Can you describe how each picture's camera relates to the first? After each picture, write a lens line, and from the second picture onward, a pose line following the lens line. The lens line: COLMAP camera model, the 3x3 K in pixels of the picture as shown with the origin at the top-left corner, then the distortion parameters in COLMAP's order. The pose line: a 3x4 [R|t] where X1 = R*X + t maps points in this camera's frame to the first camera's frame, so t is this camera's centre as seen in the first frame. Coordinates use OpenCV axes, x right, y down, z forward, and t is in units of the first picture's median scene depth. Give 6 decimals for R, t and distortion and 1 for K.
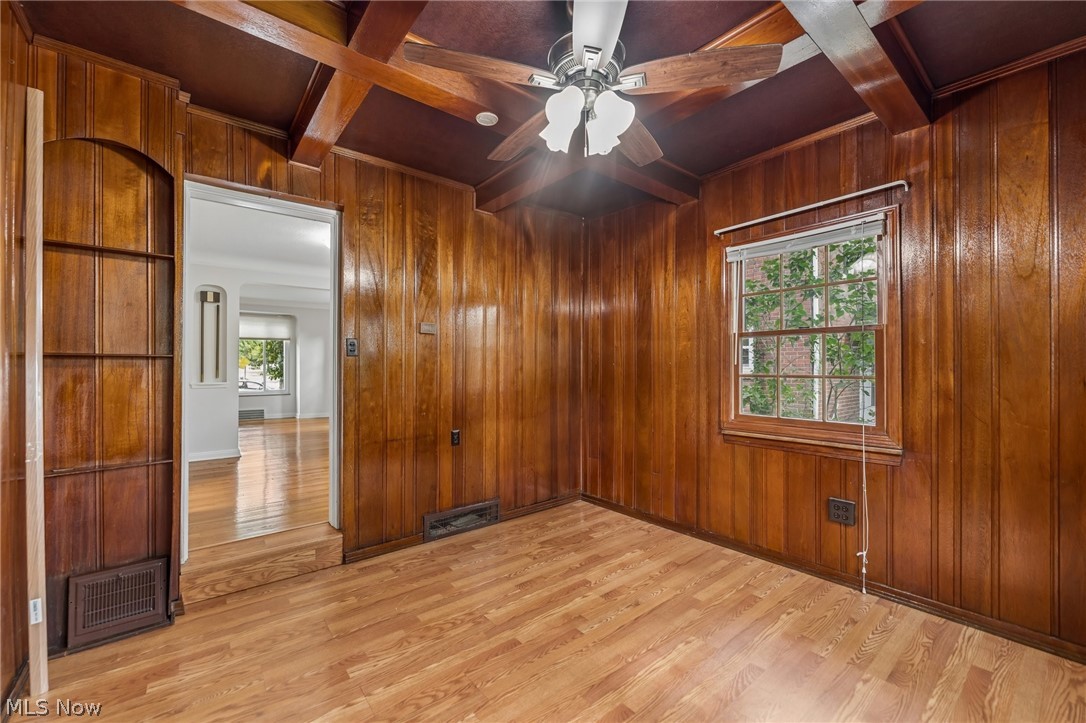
lens RADIAL K [[440.5, 0, 541.4], [0, 440.5, 364.6], [0, 0, 1]] dist [-0.002693, -0.000384]
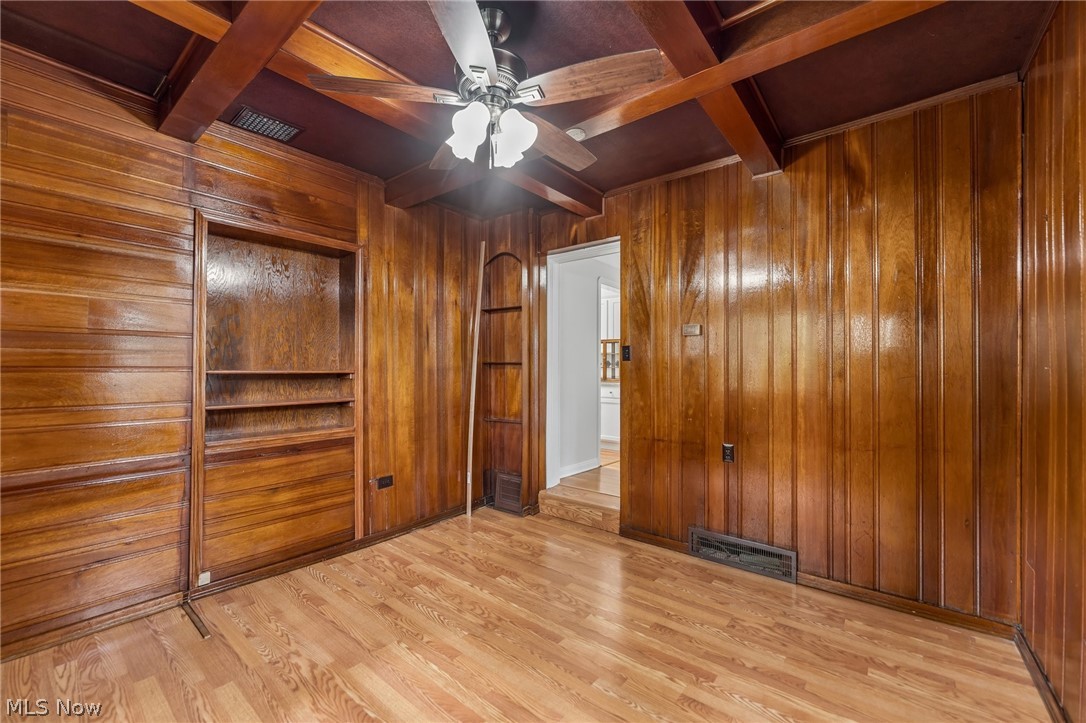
lens RADIAL K [[440.5, 0, 535.5], [0, 440.5, 364.8], [0, 0, 1]] dist [-0.002693, -0.000384]
pose [[0.196235, -0.003931, -0.980549, 0.635748], [0.000148, 0.999992, -0.003979, -0.003711], [0.980557, 0.000635, 0.196234, 0.505245]]
